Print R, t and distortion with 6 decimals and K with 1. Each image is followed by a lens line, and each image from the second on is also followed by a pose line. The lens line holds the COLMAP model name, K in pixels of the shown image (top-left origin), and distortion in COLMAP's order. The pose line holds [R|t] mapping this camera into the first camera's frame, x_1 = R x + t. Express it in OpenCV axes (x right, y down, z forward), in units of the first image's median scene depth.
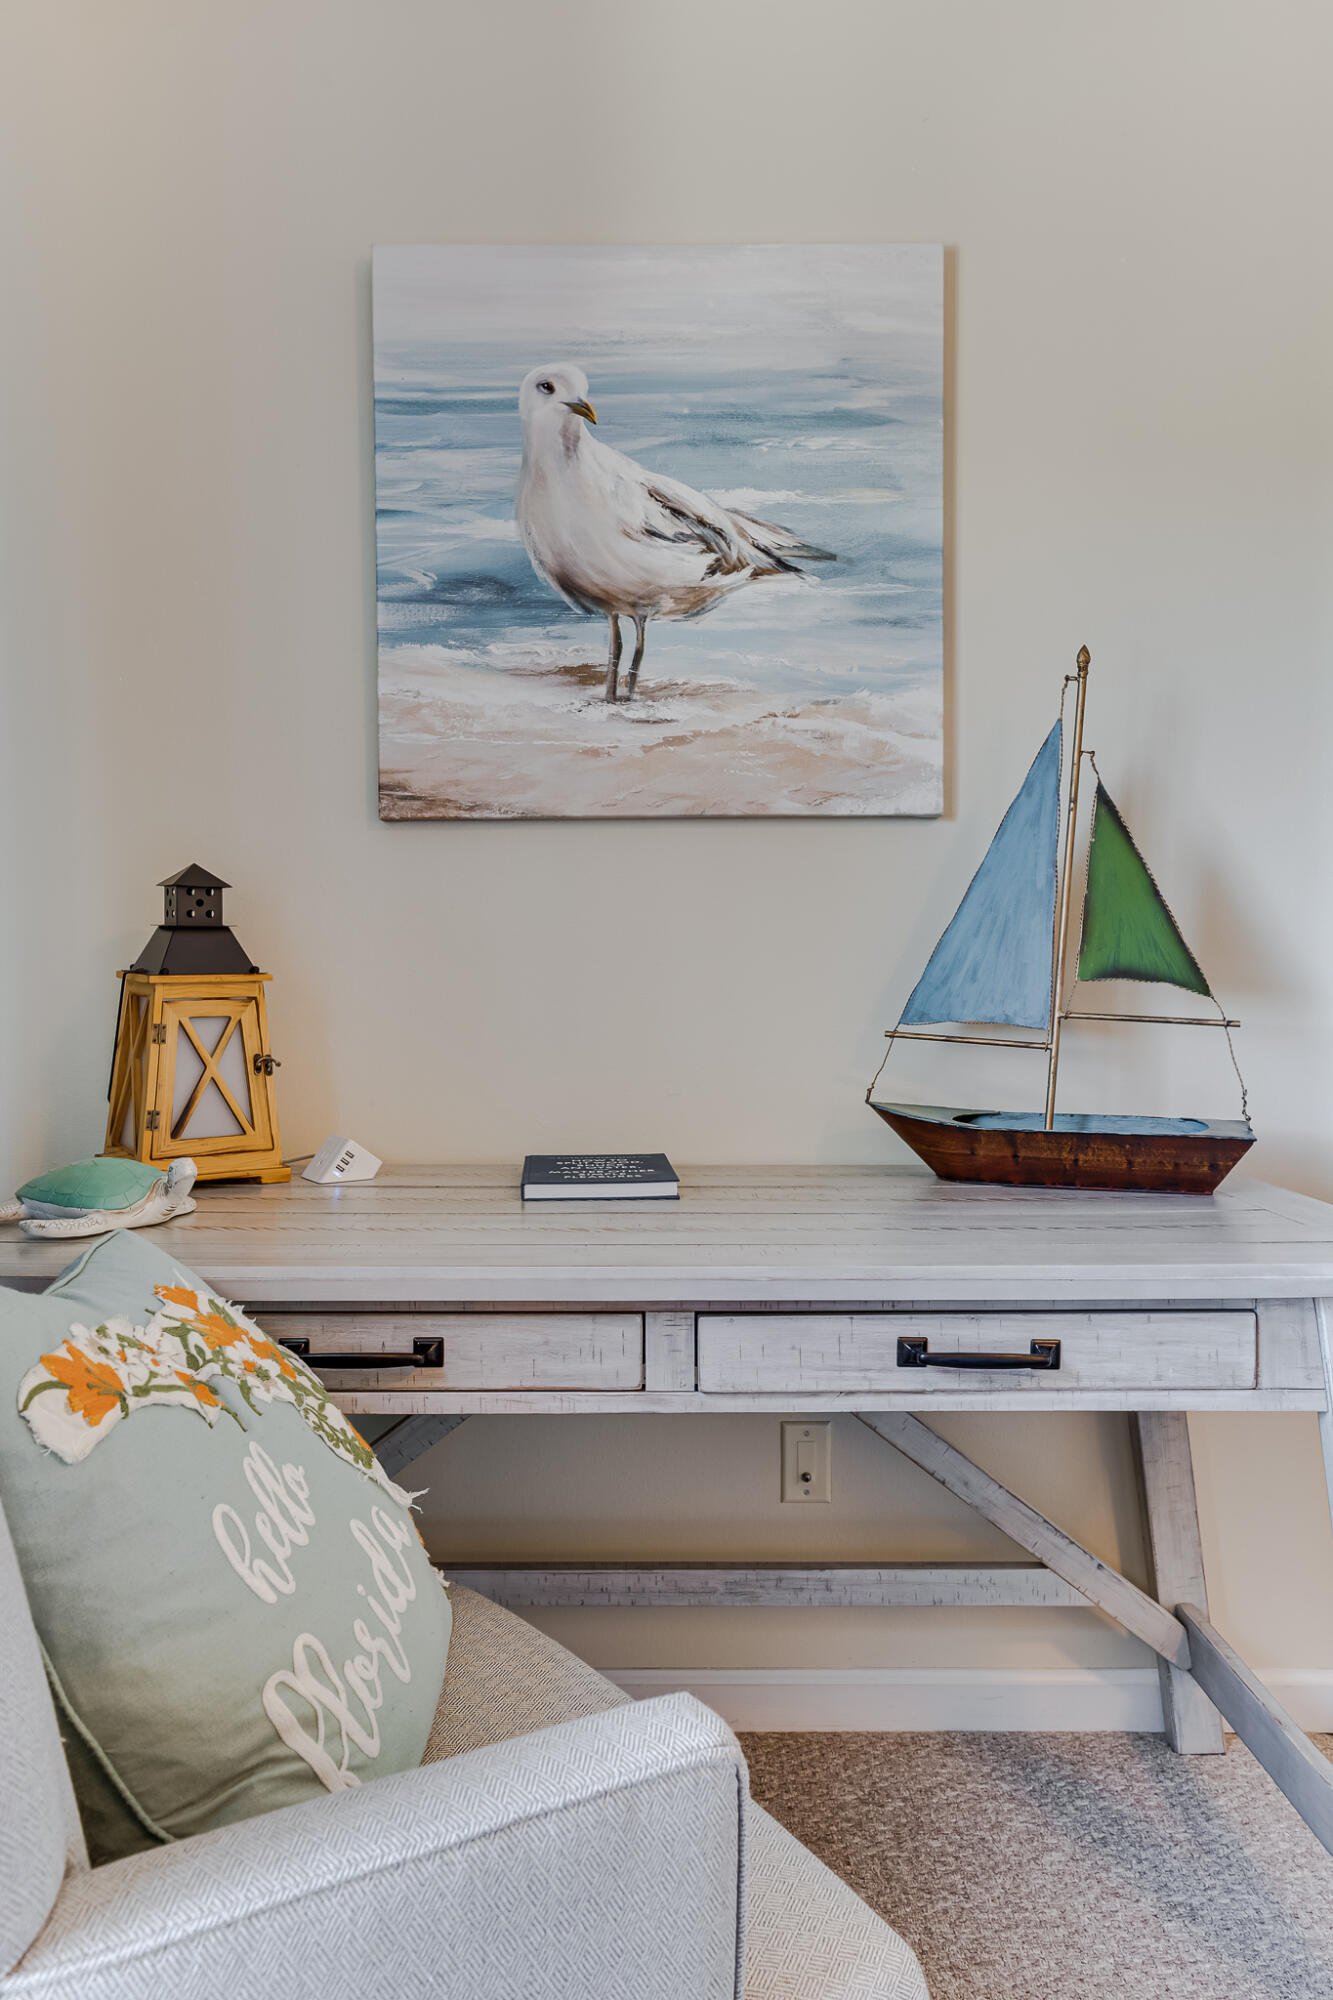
lens RADIAL K [[1494.7, 0, 559.1], [0, 1494.7, 991.2], [0, 0, 1]] dist [-0.004328, -0.004328]
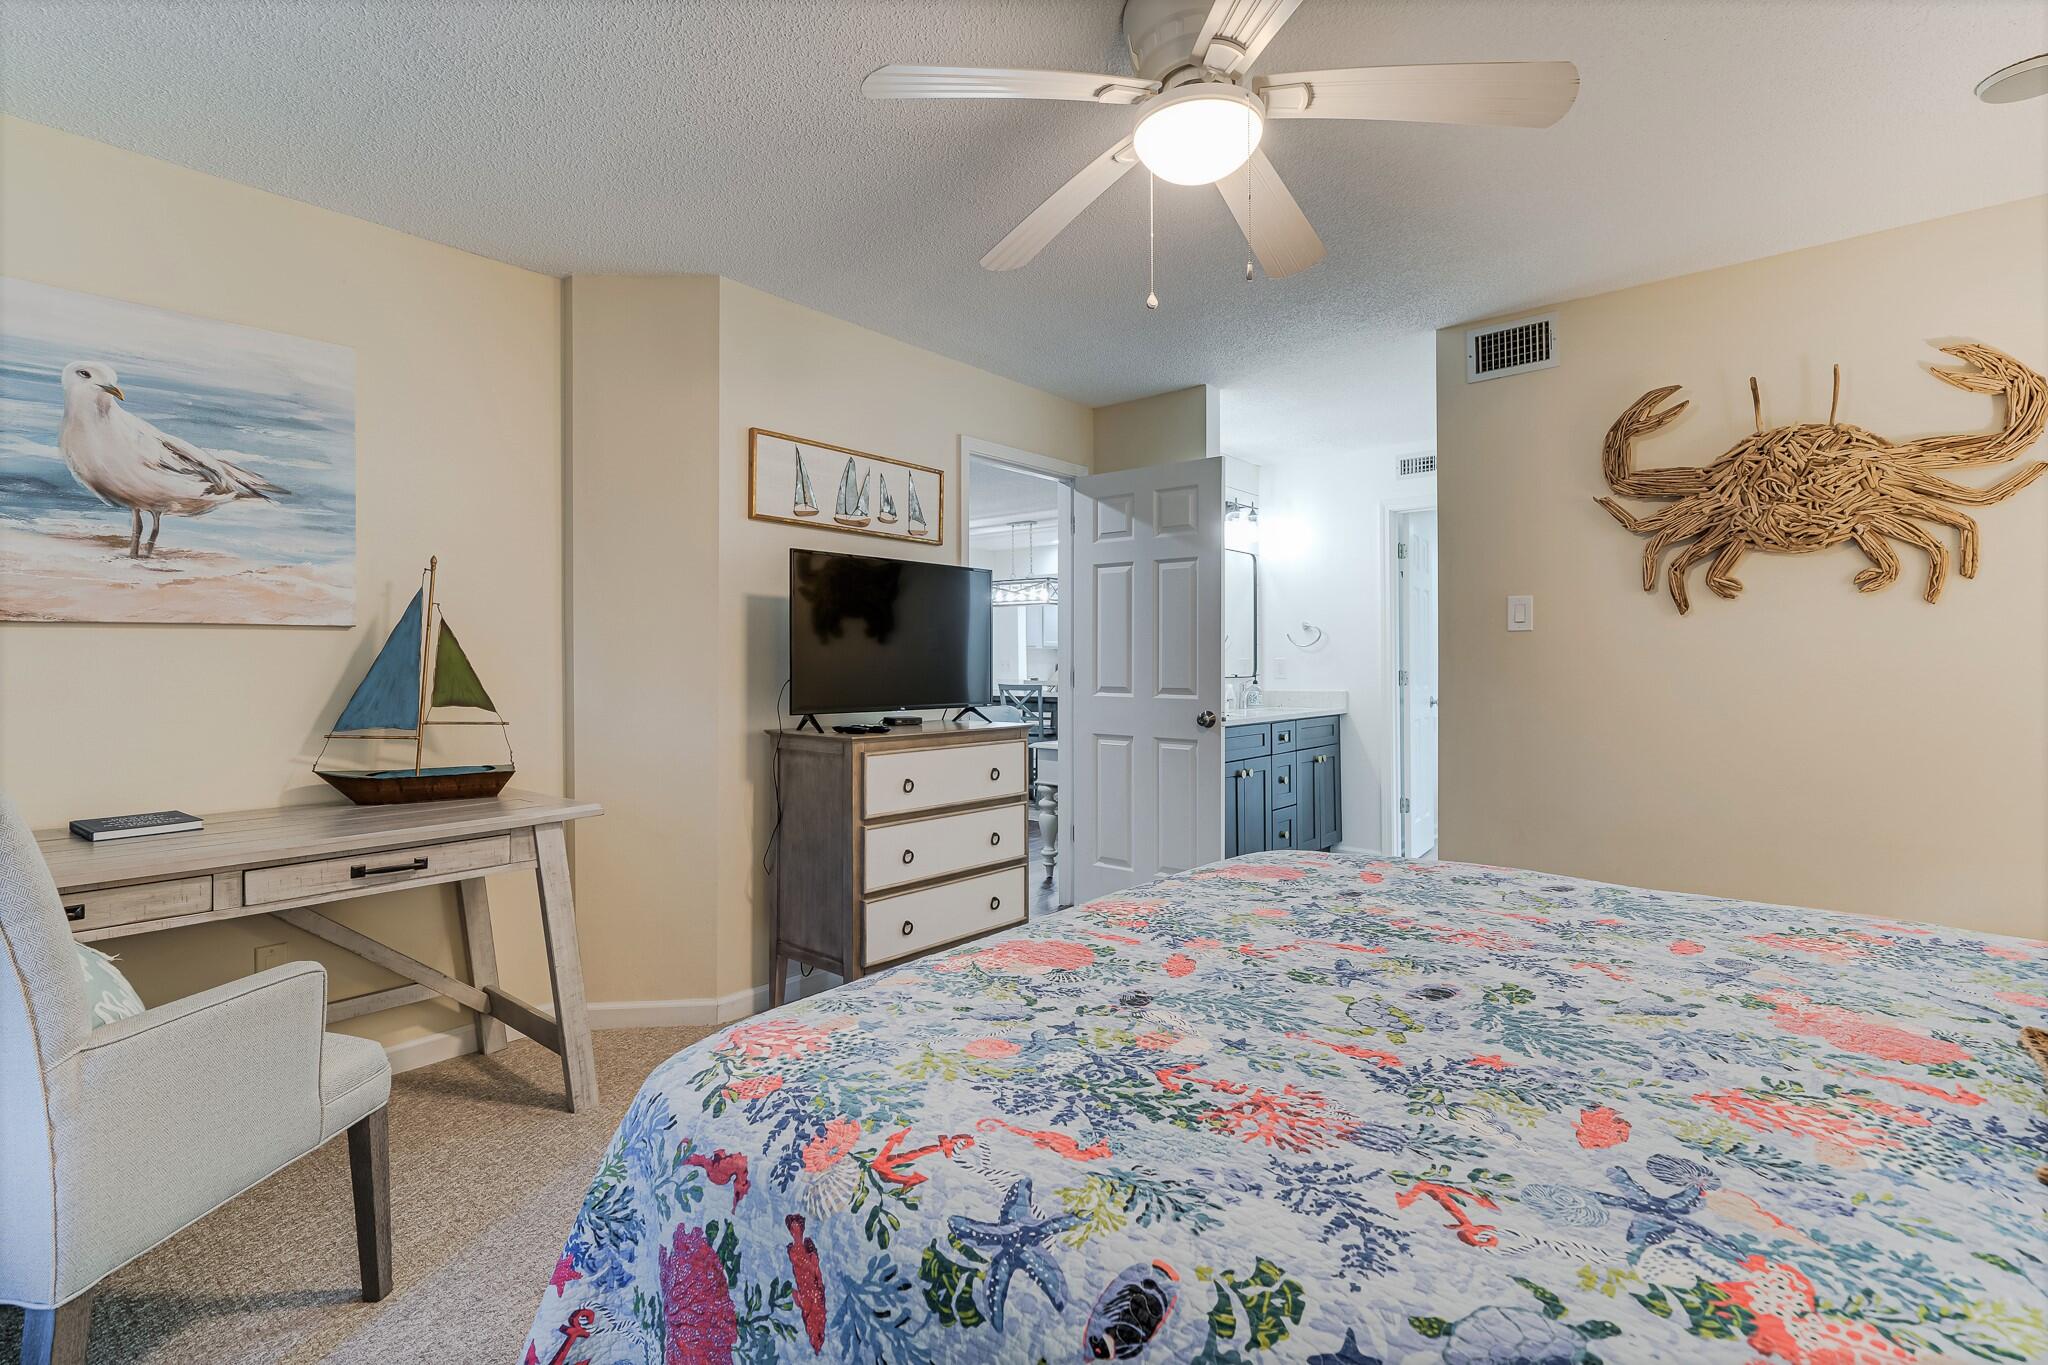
lens RADIAL K [[911.6, 0, 1019.5], [0, 911.6, 661.7], [0, 0, 1]] dist [-0.000908, 0.000084]
pose [[0.610819, 0.002531, 0.791766, -0.178525], [0.019070, 0.999658, -0.017906, -0.031639], [-0.791541, 0.026036, 0.610561, -0.483614]]
